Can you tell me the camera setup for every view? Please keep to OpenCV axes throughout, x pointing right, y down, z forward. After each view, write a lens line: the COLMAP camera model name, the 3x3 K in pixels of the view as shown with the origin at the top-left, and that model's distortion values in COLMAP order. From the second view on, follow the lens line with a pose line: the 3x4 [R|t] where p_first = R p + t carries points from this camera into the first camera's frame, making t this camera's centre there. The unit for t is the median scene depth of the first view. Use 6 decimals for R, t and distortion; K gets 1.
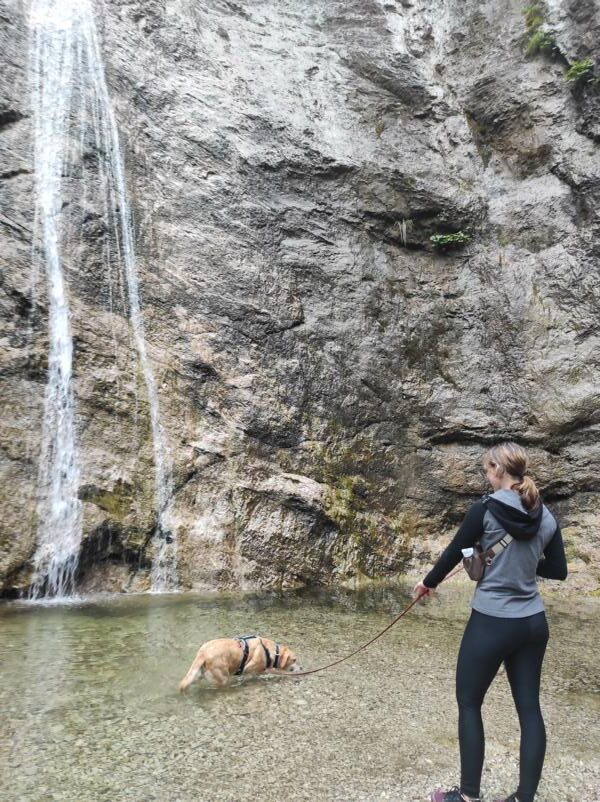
lens RADIAL K [[590.1, 0, 304.4], [0, 590.1, 403.1], [0, 0, 1]] dist [0.049526, -0.036408]
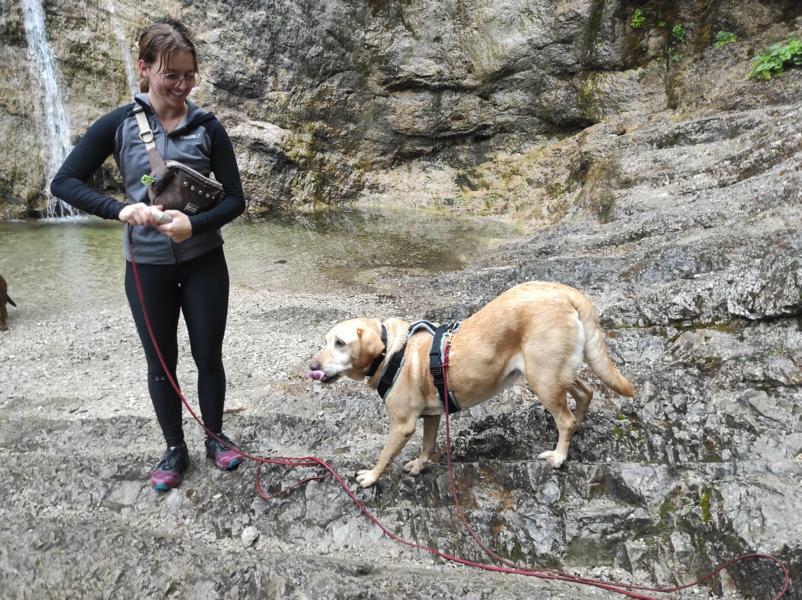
lens RADIAL K [[590.1, 0, 395.6], [0, 590.1, 294.8], [0, 0, 1]] dist [0.049526, -0.036408]
pose [[0.999108, 0.001158, -0.042212, 0.296078], [0.016890, 0.905222, 0.424603, -0.067131], [0.038703, -0.424937, 0.904395, -0.232673]]
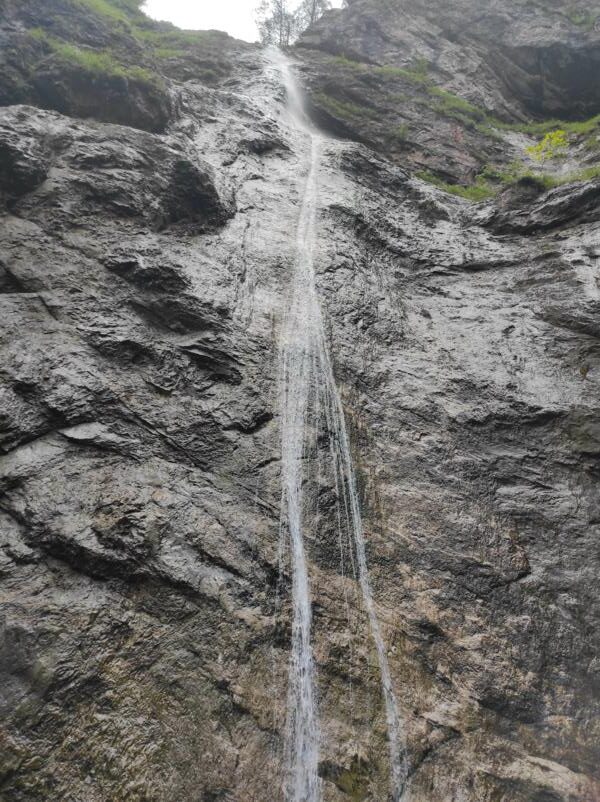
lens RADIAL K [[590.1, 0, 302.3], [0, 590.1, 404.6], [0, 0, 1]] dist [0.049526, -0.036408]
pose [[0.933263, -0.123334, -0.337355, 0.015265], [-0.001350, 0.937992, -0.346656, -0.062694], [0.359190, 0.323976, 0.875227, -0.090453]]
